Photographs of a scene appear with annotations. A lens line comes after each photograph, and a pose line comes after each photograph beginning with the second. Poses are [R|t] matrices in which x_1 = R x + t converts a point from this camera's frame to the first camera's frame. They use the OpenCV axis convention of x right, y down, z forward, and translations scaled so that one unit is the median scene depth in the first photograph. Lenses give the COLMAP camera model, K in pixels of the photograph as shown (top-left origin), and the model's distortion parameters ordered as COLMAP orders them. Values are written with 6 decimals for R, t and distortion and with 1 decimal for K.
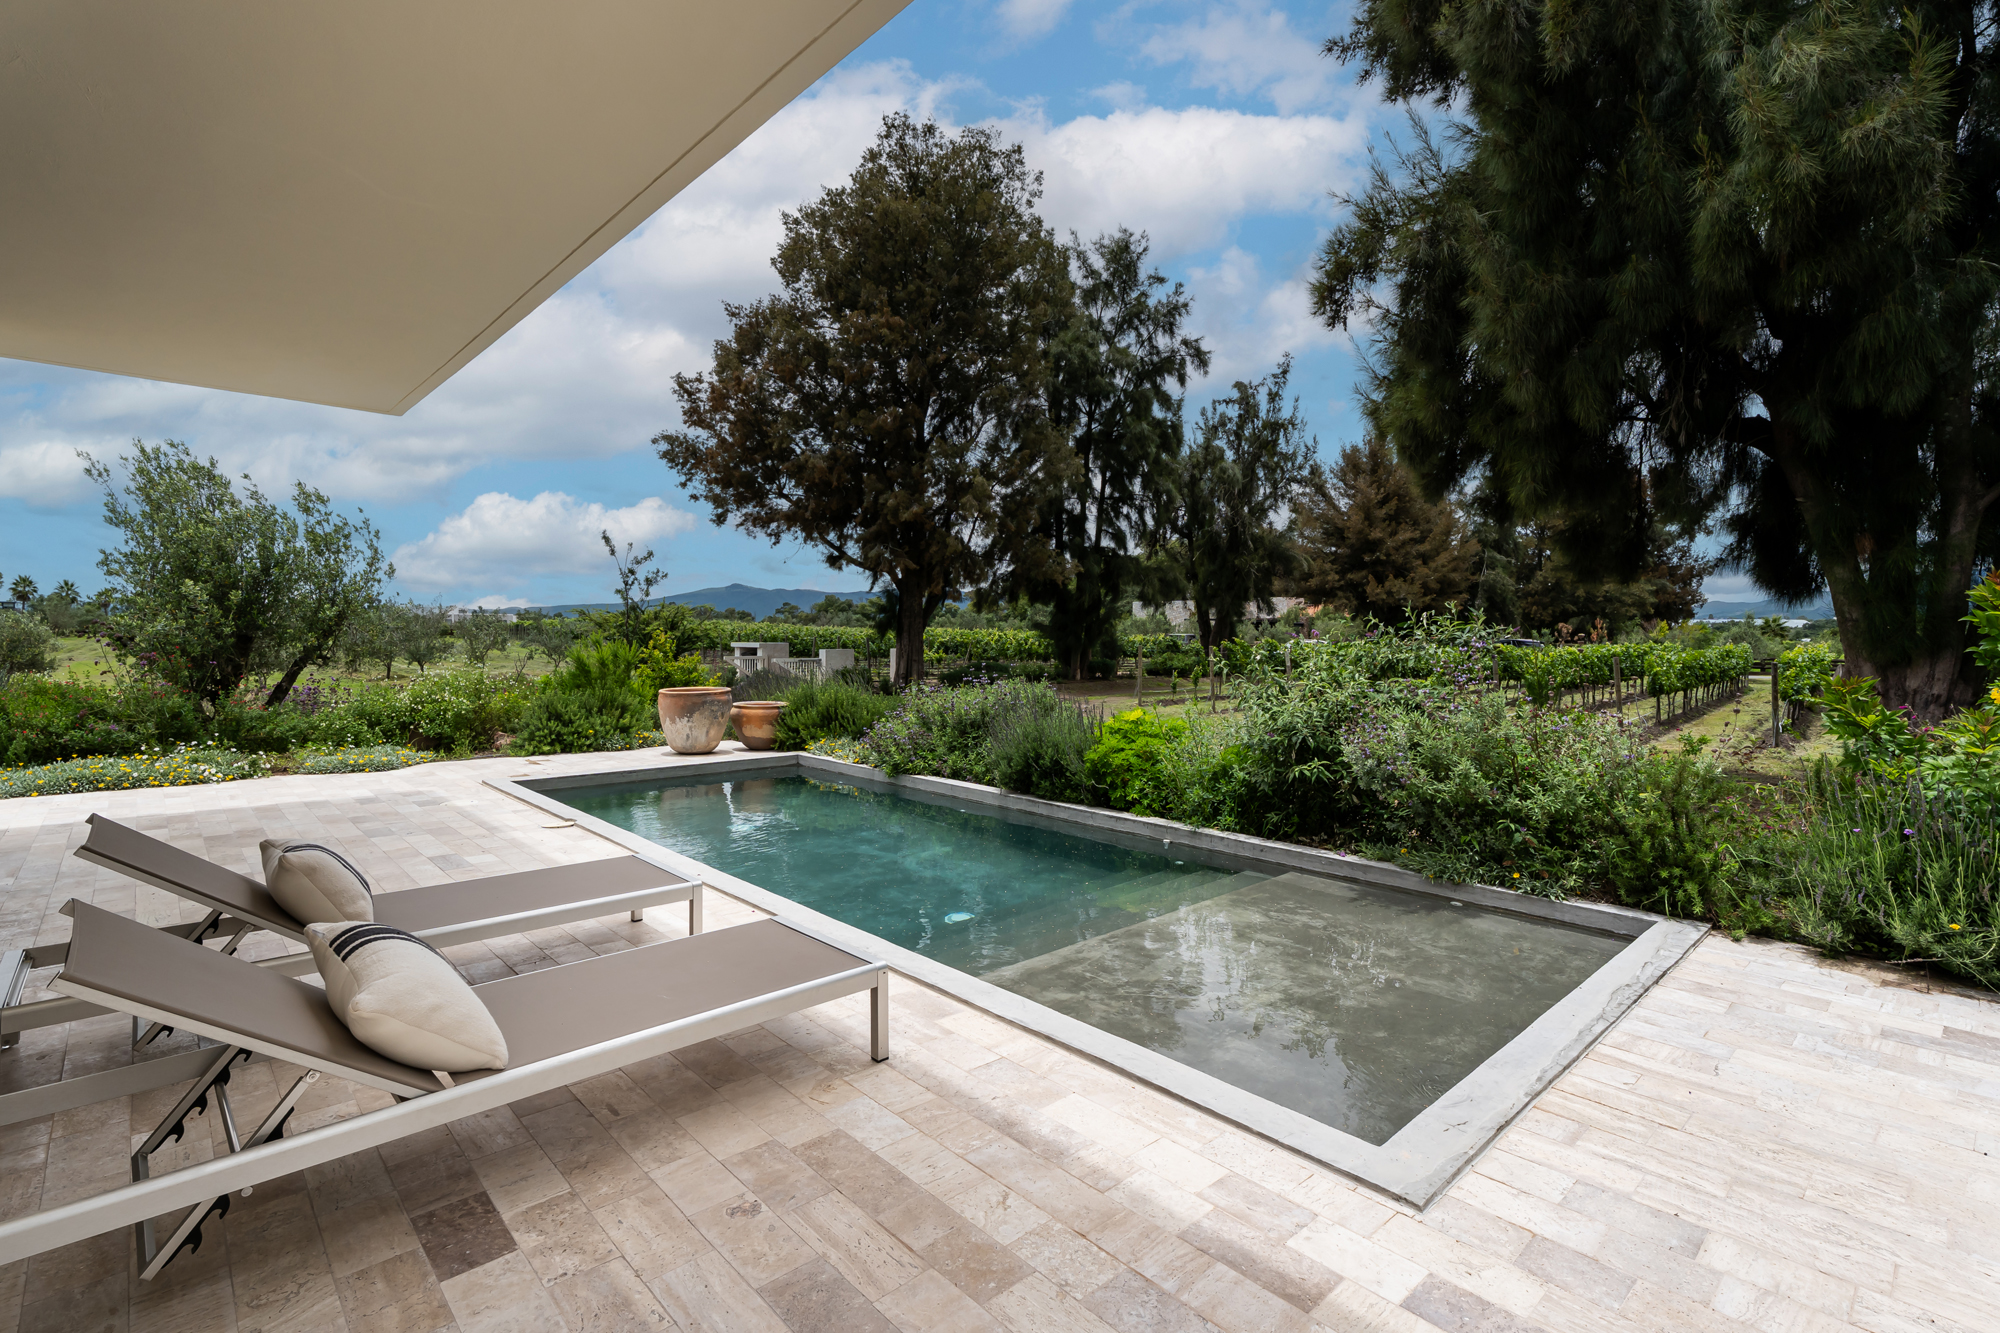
lens RADIAL K [[925.4, 0, 1004.0], [0, 925.4, 643.5], [0, 0, 1]] dist [0.001155, 0.000510]
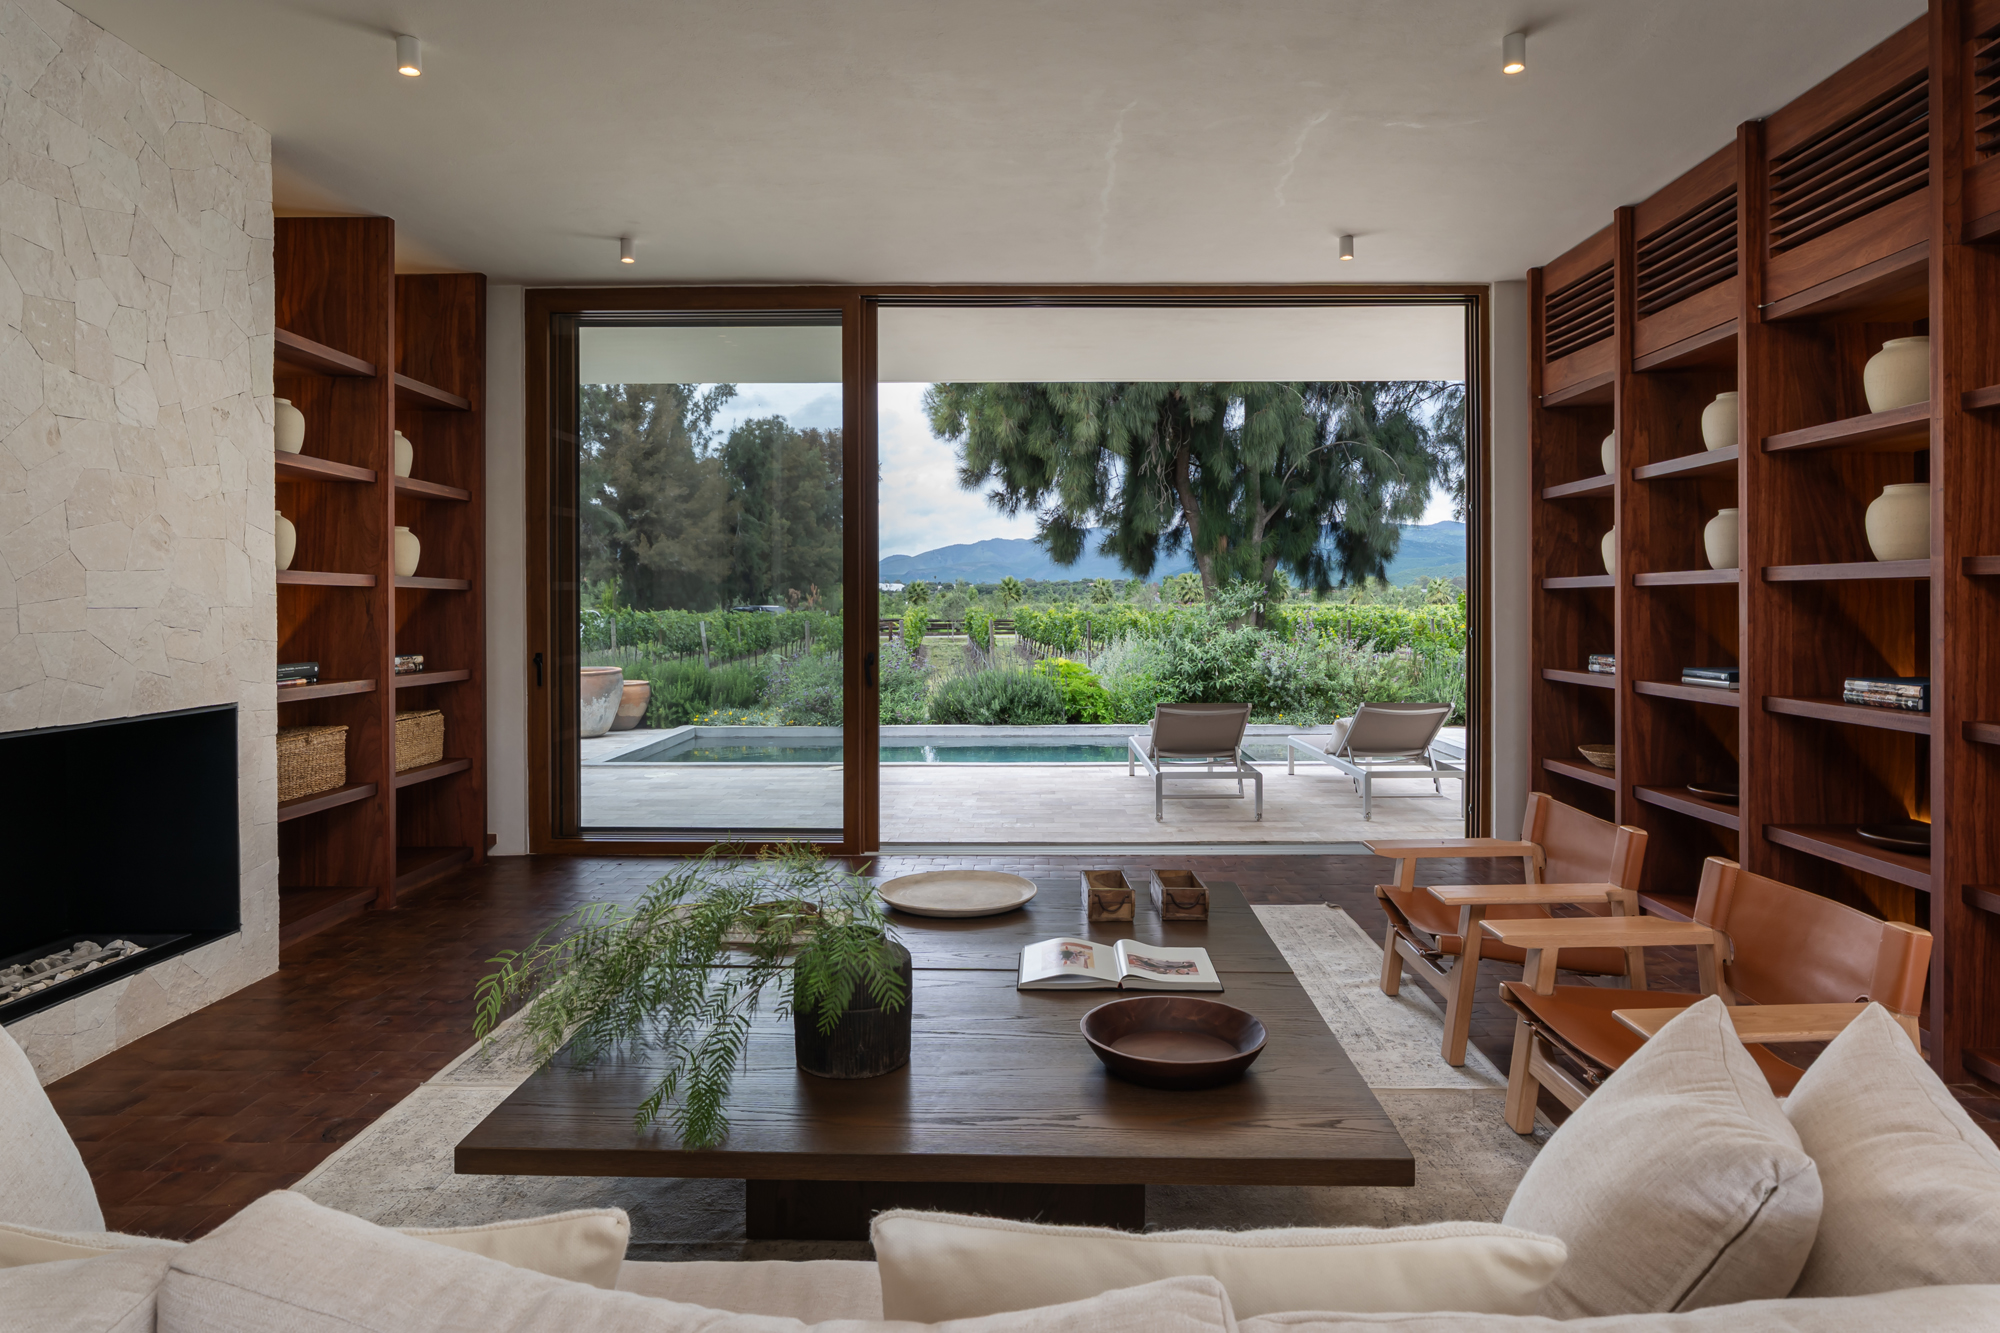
lens RADIAL K [[1208.0, 0, 1012.3], [0, 1208.0, 602.7], [0, 0, 1]] dist [-0.007259, 0.002068]
pose [[0.677755, -0.011347, 0.735201, -0.208288], [0.017566, 0.999845, -0.000761, -0.002136], [-0.735078, 0.013431, 0.677849, -0.034404]]
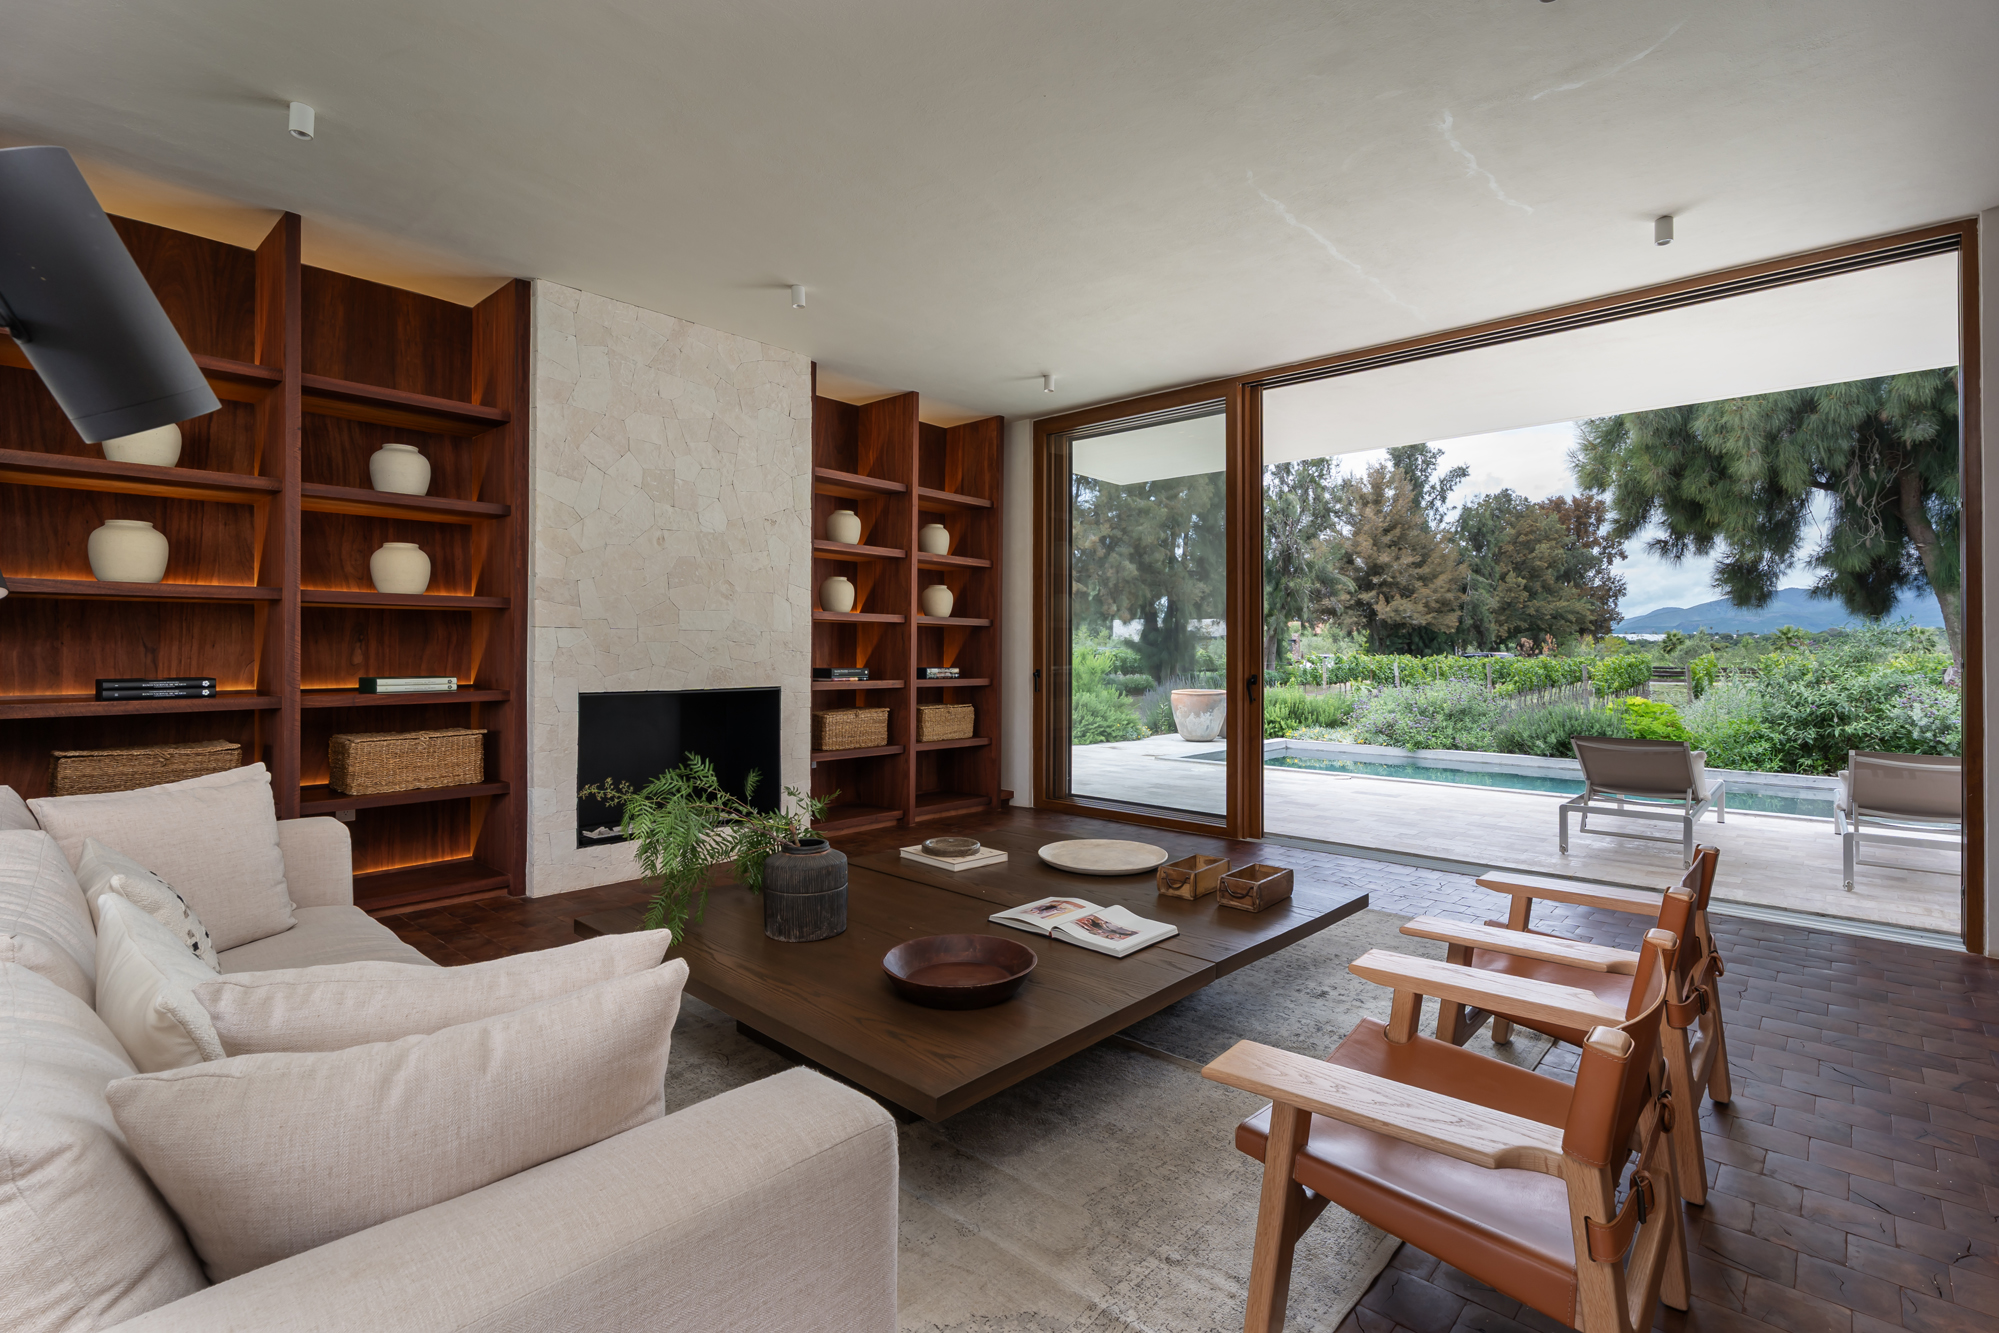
lens RADIAL K [[925.0, 0, 1003.5], [0, 925.0, 643.5], [0, 0, 1]] dist [0.001155, 0.000510]
pose [[0.995228, -0.004995, 0.097451, -0.159253], [0.006858, 0.999800, -0.018799, 0.001446], [-0.097338, 0.019378, 0.995063, -0.056150]]
